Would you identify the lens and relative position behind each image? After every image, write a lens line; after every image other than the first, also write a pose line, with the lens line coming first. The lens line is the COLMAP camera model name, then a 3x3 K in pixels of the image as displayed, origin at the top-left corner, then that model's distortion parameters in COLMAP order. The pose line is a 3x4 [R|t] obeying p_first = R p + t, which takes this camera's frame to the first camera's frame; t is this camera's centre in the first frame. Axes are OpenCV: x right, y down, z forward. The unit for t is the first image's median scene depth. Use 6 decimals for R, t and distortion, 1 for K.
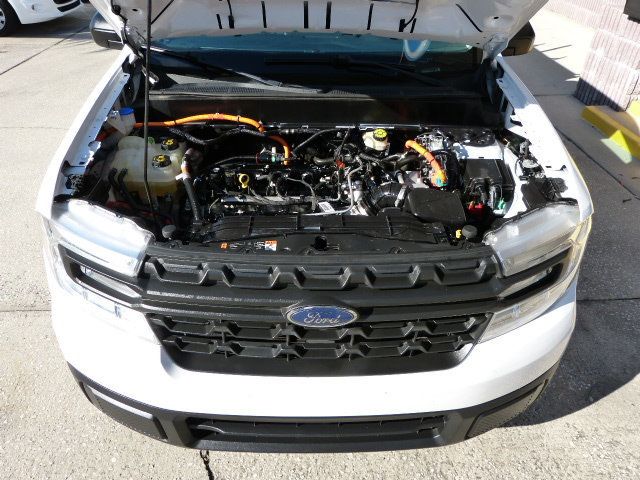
lens RADIAL K [[478.5, 0, 319.7], [0, 478.5, 239.4], [0, 0, 1]] dist [-0.034794, 0.025589]
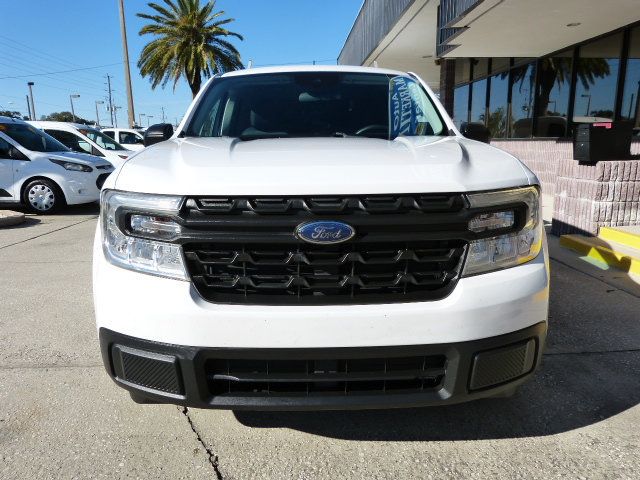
lens RADIAL K [[478.5, 0, 319.9], [0, 478.5, 241.2], [0, 0, 1]] dist [-0.034794, 0.025589]
pose [[0.999602, -0.027071, -0.007913, -0.001705], [0.021528, 0.913613, -0.406014, 0.434965], [0.018221, 0.405682, 0.913832, -0.079306]]
